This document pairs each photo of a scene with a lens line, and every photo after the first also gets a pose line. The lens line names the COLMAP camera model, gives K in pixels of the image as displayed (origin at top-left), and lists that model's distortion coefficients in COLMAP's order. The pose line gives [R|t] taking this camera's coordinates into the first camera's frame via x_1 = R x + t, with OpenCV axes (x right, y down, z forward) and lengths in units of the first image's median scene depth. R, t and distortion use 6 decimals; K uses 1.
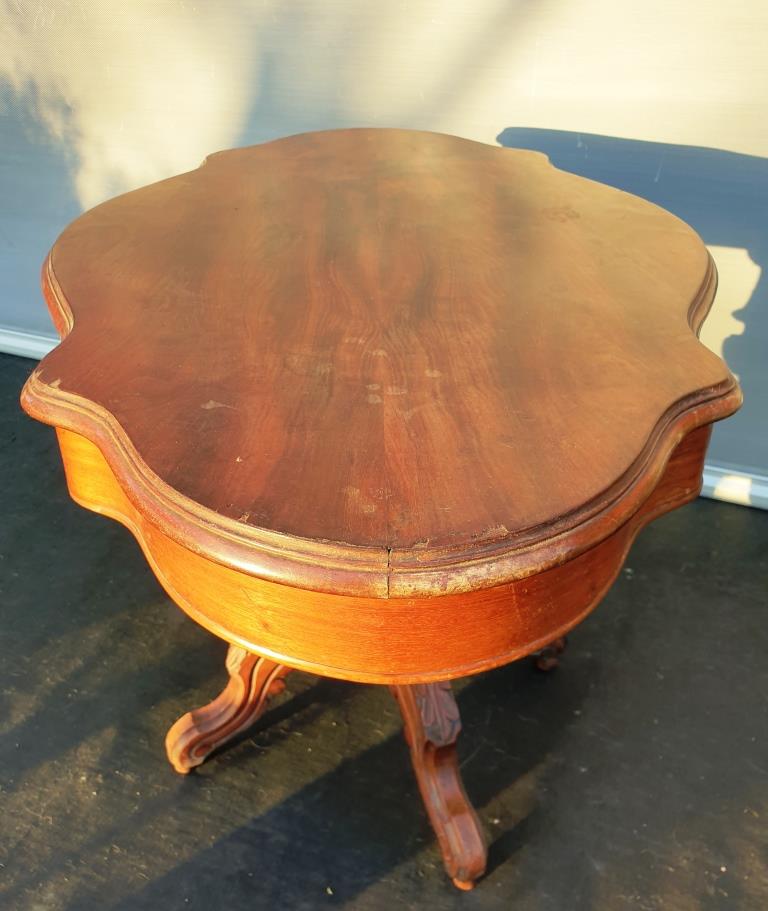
lens RADIAL K [[835.7, 0, 376.4], [0, 835.7, 452.8], [0, 0, 1]] dist [0.044503, 0.000000]
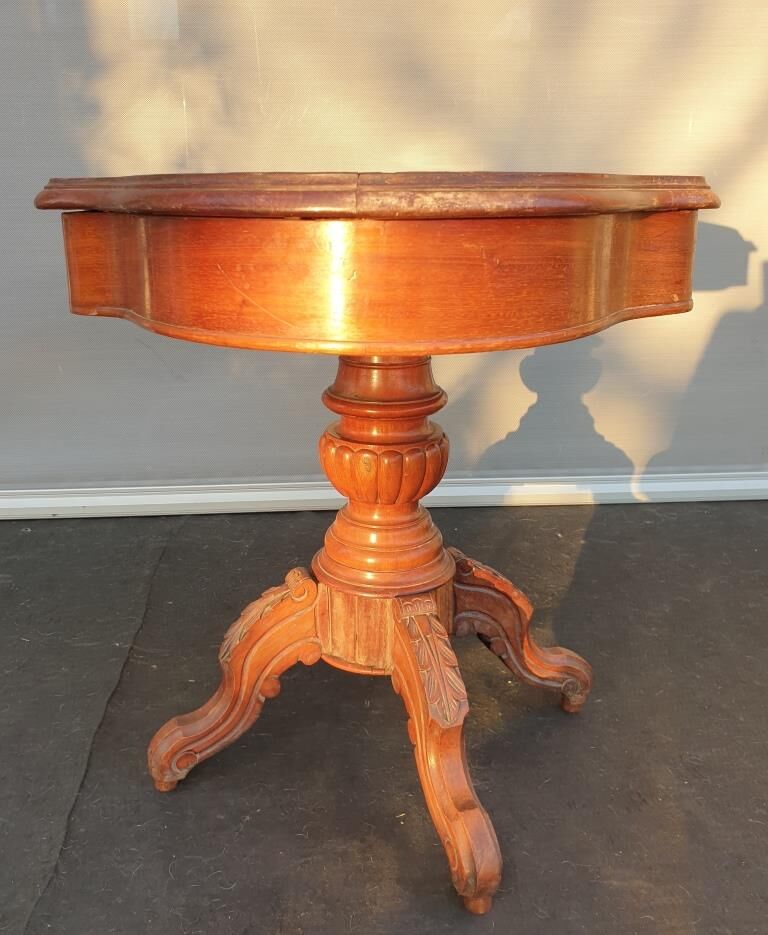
lens RADIAL K [[836.2, 0, 362.7], [0, 836.2, 428.7], [0, 0, 1]] dist [0.110979, -0.021678]
pose [[0.998789, 0.004748, -0.048974, 0.051726], [-0.017962, 0.961828, -0.273064, 0.501211], [0.045809, 0.273613, 0.960748, 0.053254]]
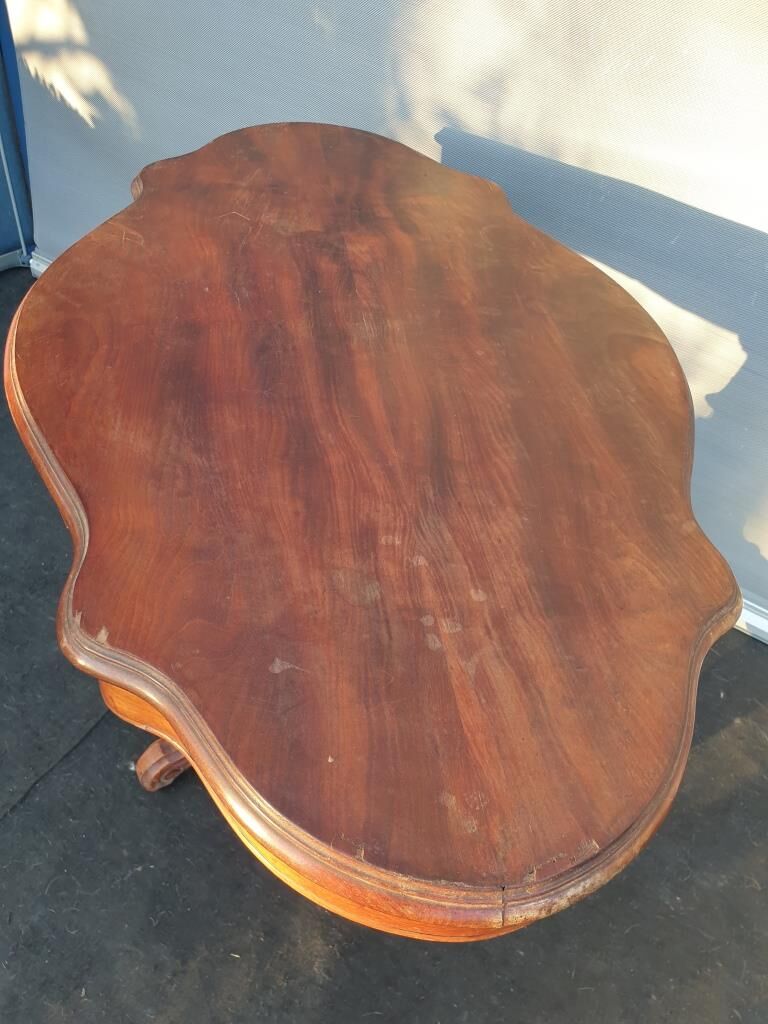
lens RADIAL K [[796.9, 0, 397.3], [0, 796.9, 511.2], [0, 0, 1]] dist [0.040536, -0.044646]
pose [[0.981310, -0.025914, 0.190680, -0.217815], [-0.020340, 0.971372, 0.236693, -0.429756], [-0.191354, -0.236147, 0.952690, 0.100704]]
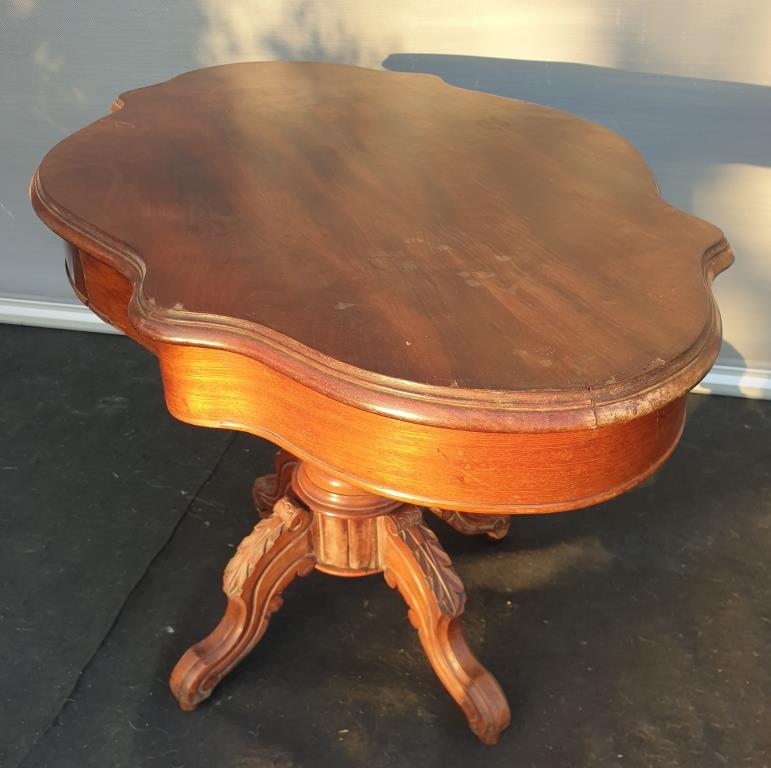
lens RADIAL K [[833.4, 0, 382.6], [0, 833.4, 367.4], [0, 0, 1]] dist [0.081934, 0.000000]
pose [[0.958526, -0.144831, 0.245463, -0.395817], [0.149816, 0.988712, -0.001656, 0.030937], [-0.242452, 0.038362, 0.969405, -0.068689]]
